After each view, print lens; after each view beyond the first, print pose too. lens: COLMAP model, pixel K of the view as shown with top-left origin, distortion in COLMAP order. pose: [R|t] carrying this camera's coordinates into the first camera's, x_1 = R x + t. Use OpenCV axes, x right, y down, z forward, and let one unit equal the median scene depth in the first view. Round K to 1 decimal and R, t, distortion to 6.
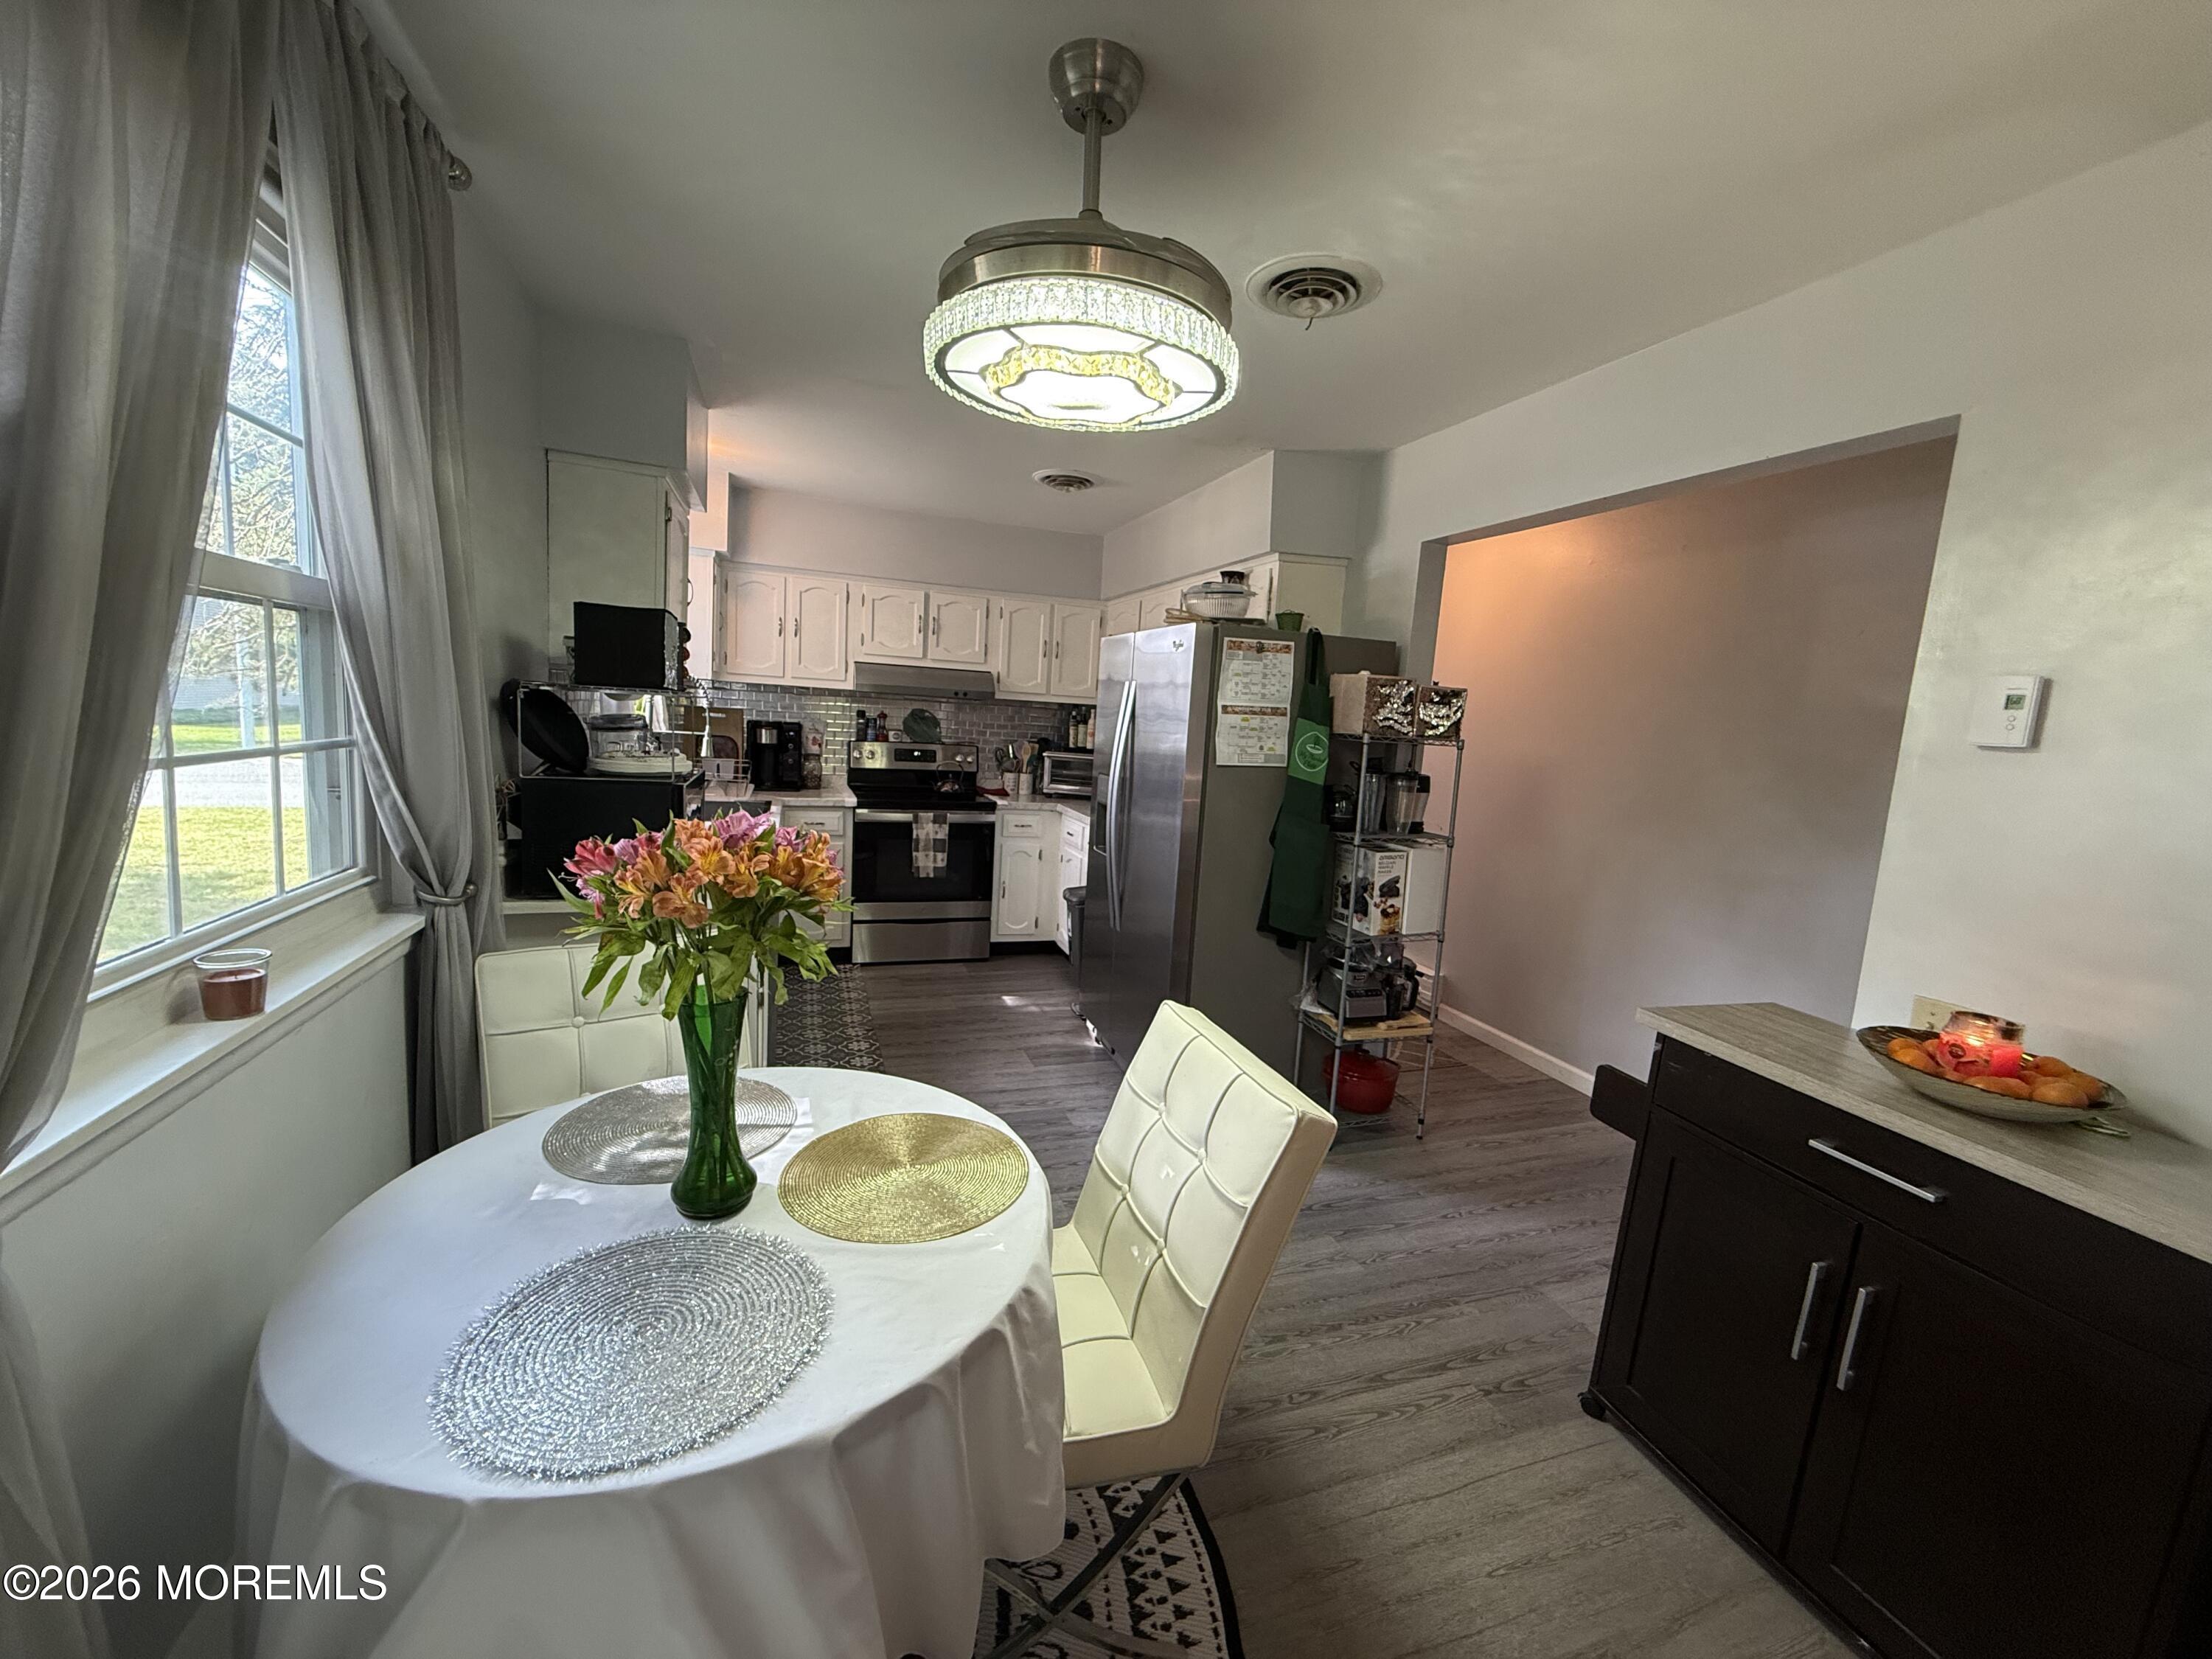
lens RADIAL K [[880.8, 0, 1106.0], [0, 880.8, 829.5], [0, 0, 1]] dist [-0.001771, 0.000257]
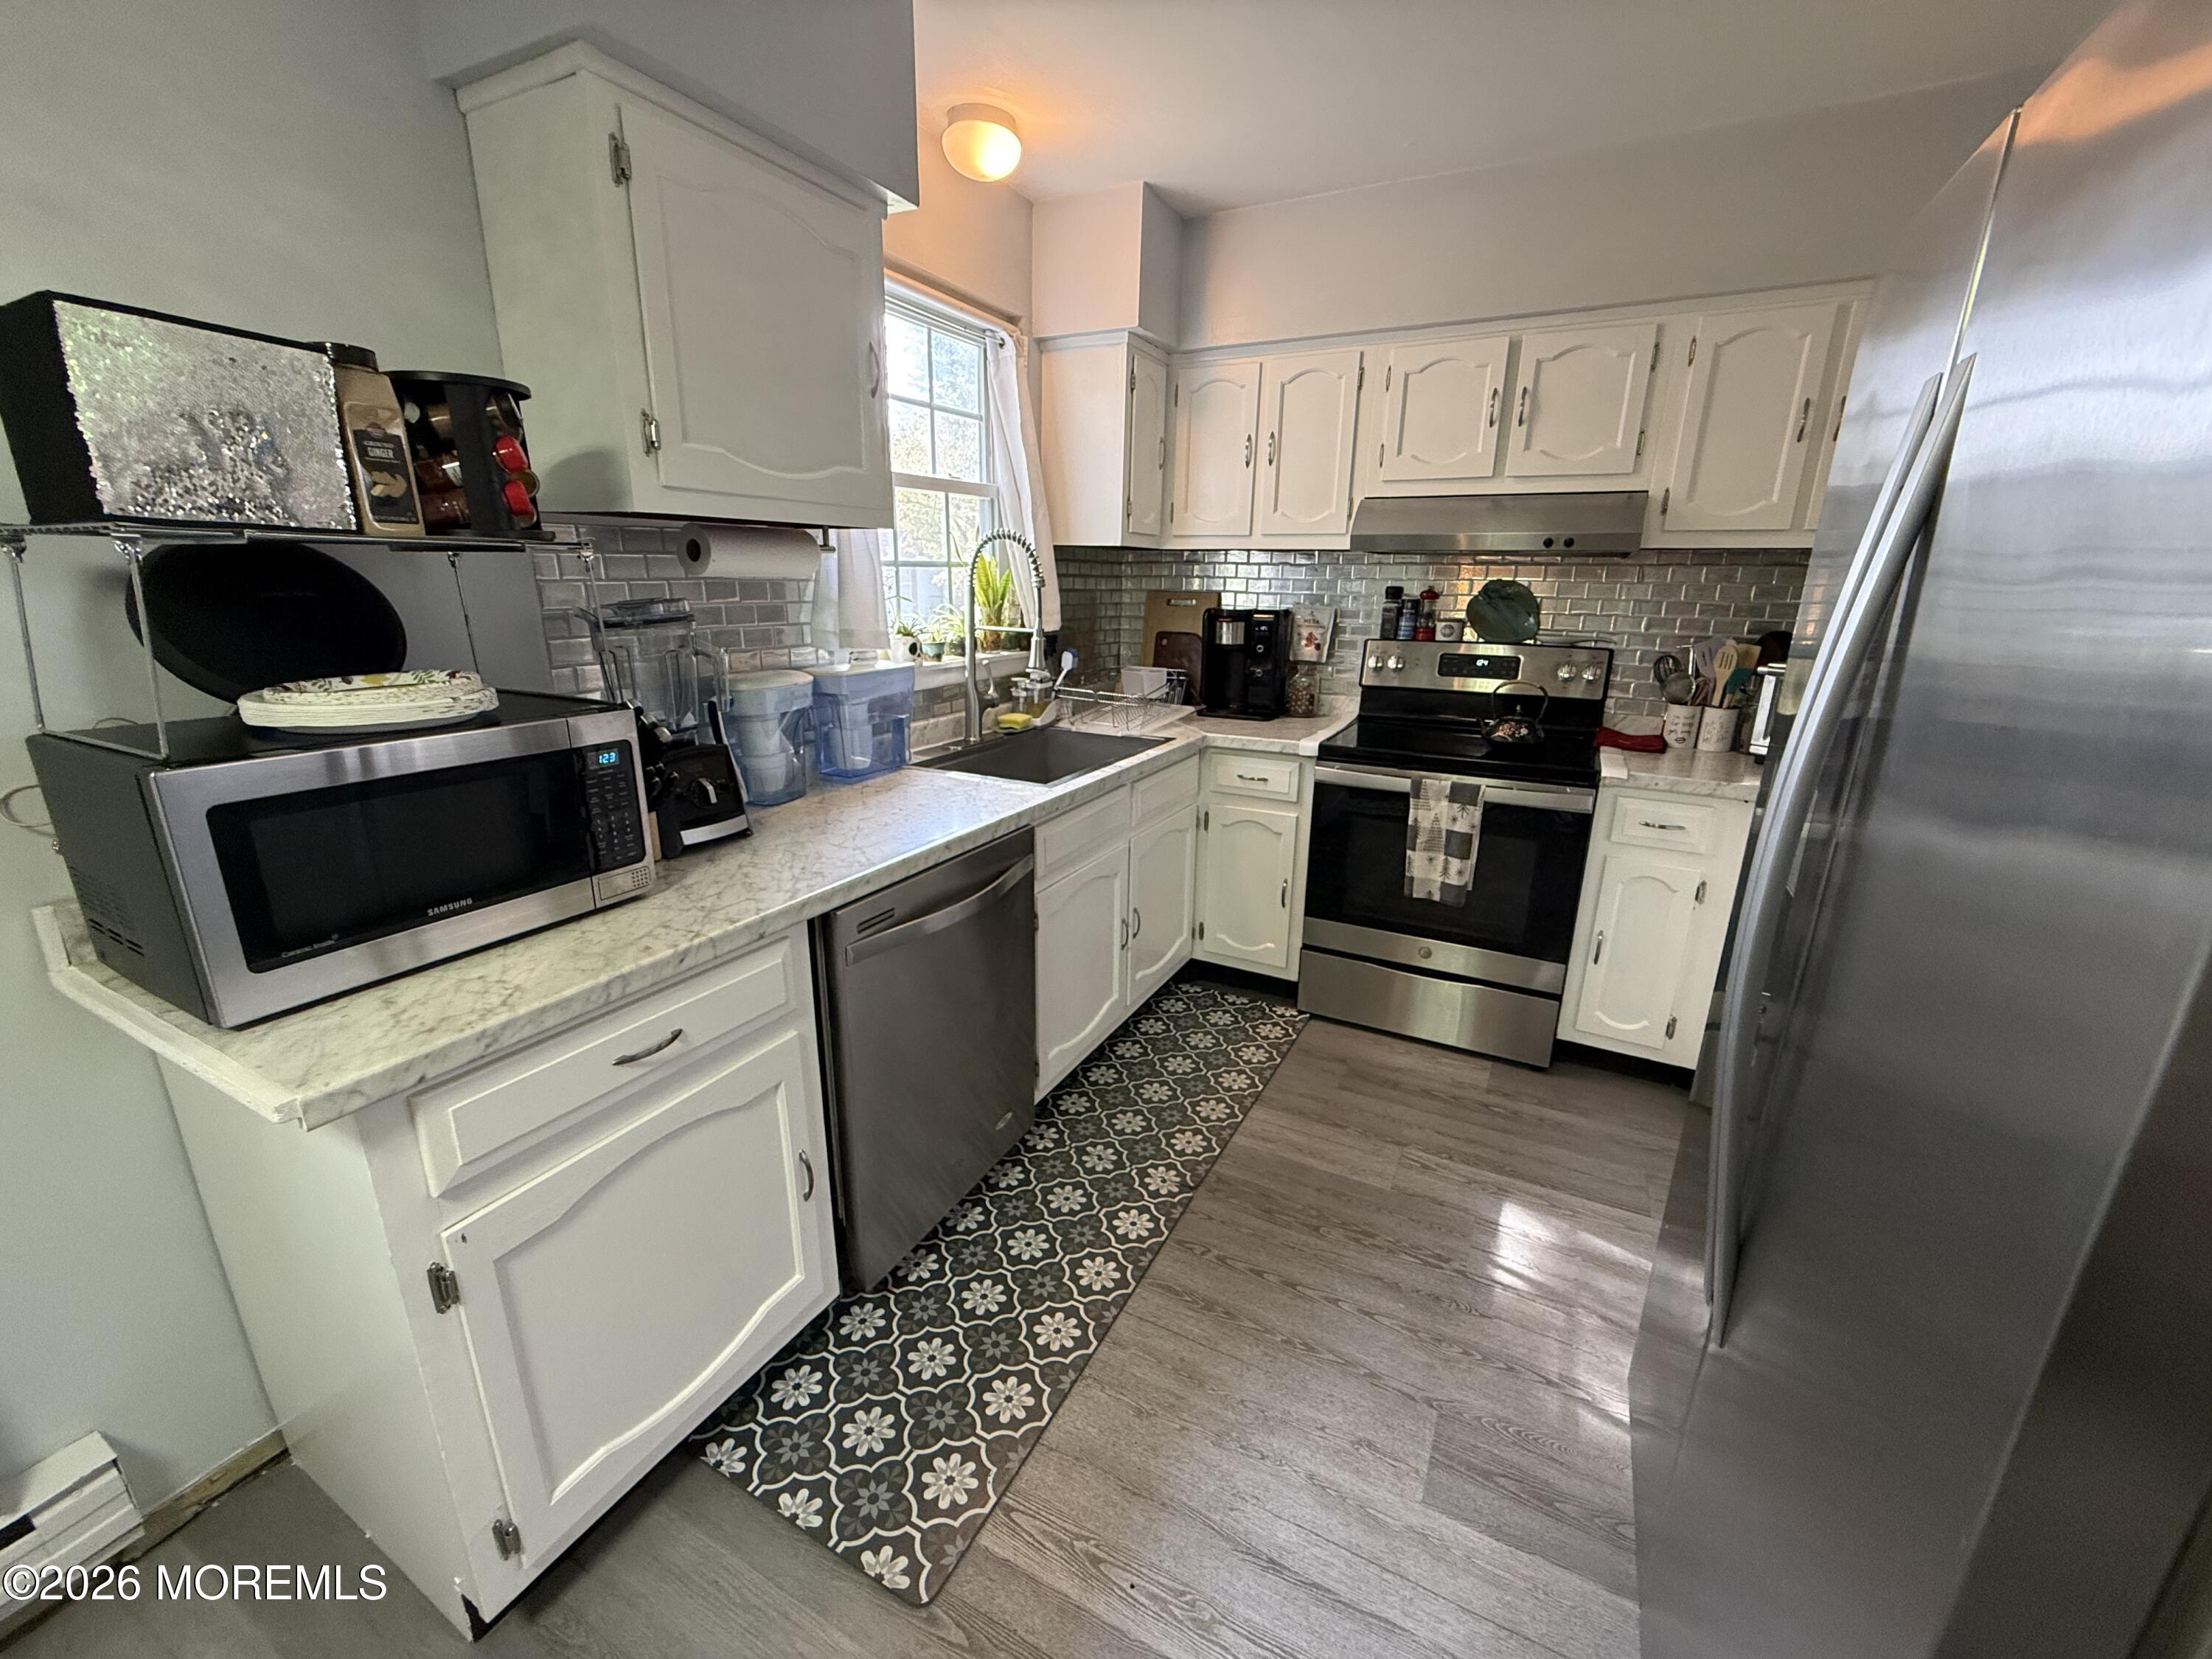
lens RADIAL K [[882.0, 0, 1102.1], [0, 882.0, 829.8], [0, 0, 1]] dist [-0.000689, 0.000283]
pose [[0.676989, 0.154002, -0.719701, 0.046586], [-0.068782, 0.986822, 0.146461, -0.057132], [0.732772, -0.049650, 0.678661, 0.534749]]
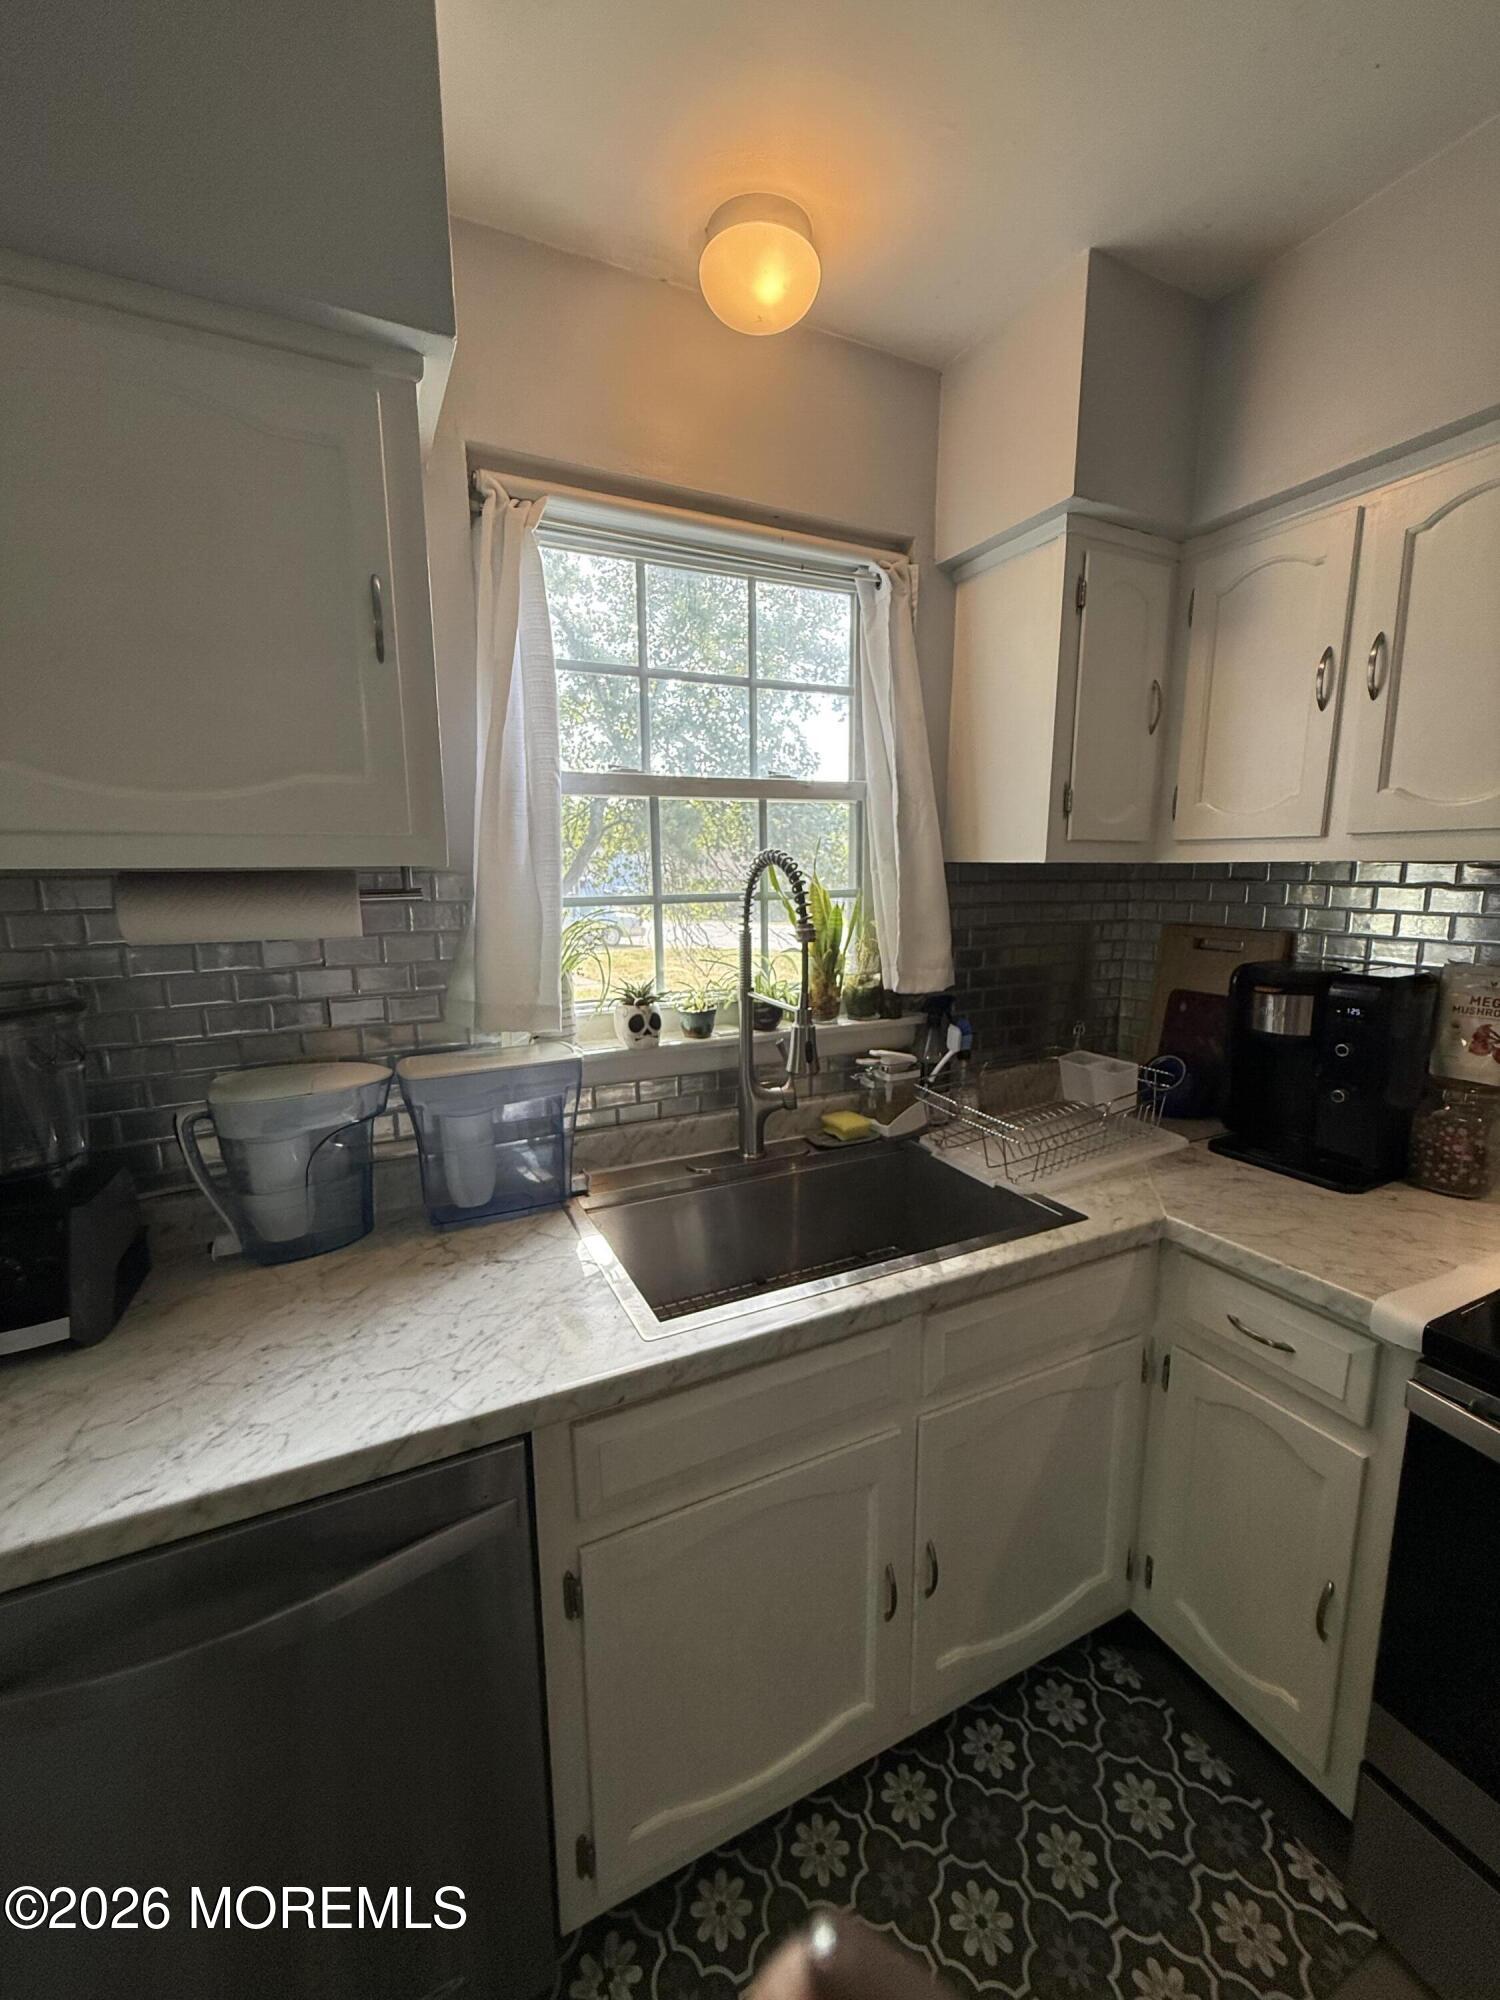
lens RADIAL K [[797.4, 0, 752.0], [0, 797.4, 998.1], [0, 0, 1]] dist [-0.000689, 0.000283]
pose [[0.111751, 0.099108, -0.988782, -0.106210], [-0.118404, 0.989254, 0.085774, -0.126116], [0.986657, 0.107490, 0.122285, 0.835028]]
